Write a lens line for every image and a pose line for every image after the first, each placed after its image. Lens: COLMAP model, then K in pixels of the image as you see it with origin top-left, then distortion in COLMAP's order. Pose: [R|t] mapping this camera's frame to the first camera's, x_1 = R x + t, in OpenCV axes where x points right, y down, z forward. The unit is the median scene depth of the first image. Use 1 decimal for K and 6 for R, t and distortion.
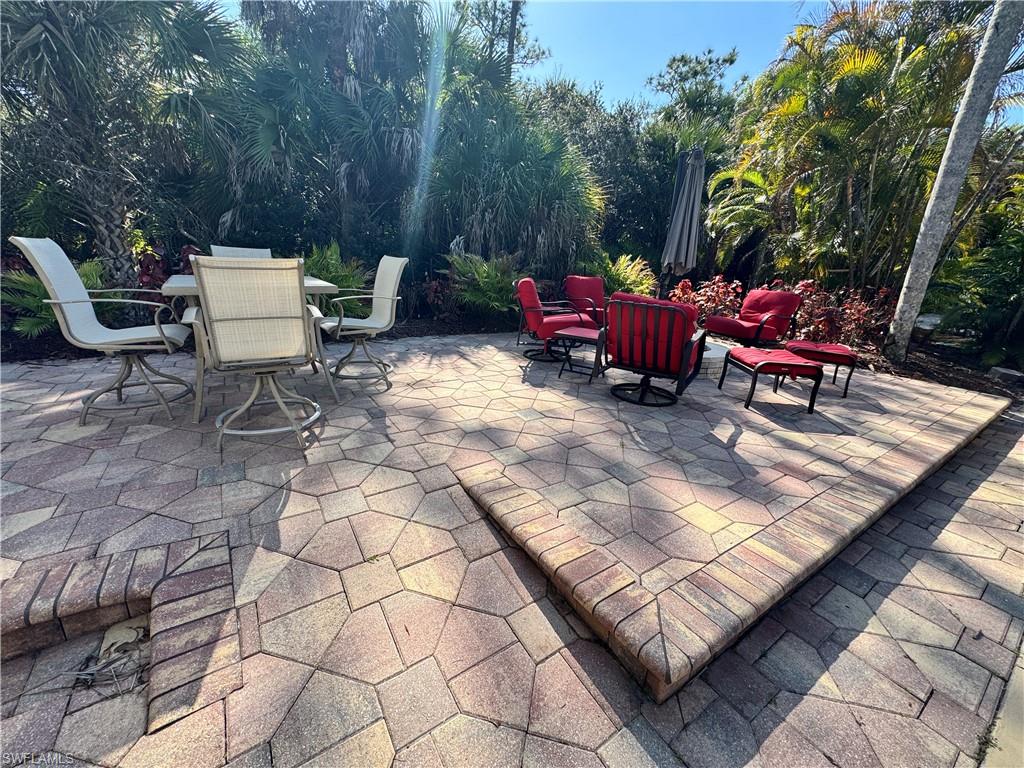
lens RADIAL K [[409.0, 0, 512.0], [0, 409.0, 384.0], [0, 0, 1]] dist [-0.002443, -0.000202]
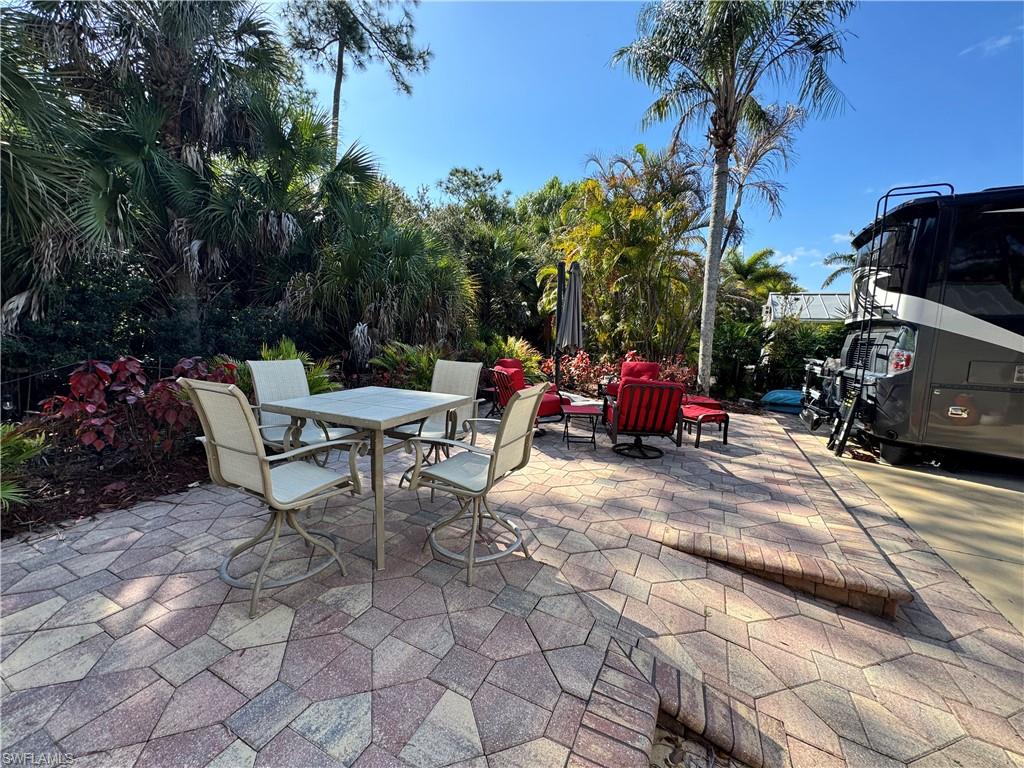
lens RADIAL K [[406.6, 0, 513.0], [0, 406.6, 381.1], [0, 0, 1]] dist [0.000608, 0.000396]
pose [[0.863123, -0.086030, 0.497612, -0.723553], [0.165703, 0.979073, -0.118148, -0.117101], [-0.477034, 0.184432, 0.859316, 0.032303]]
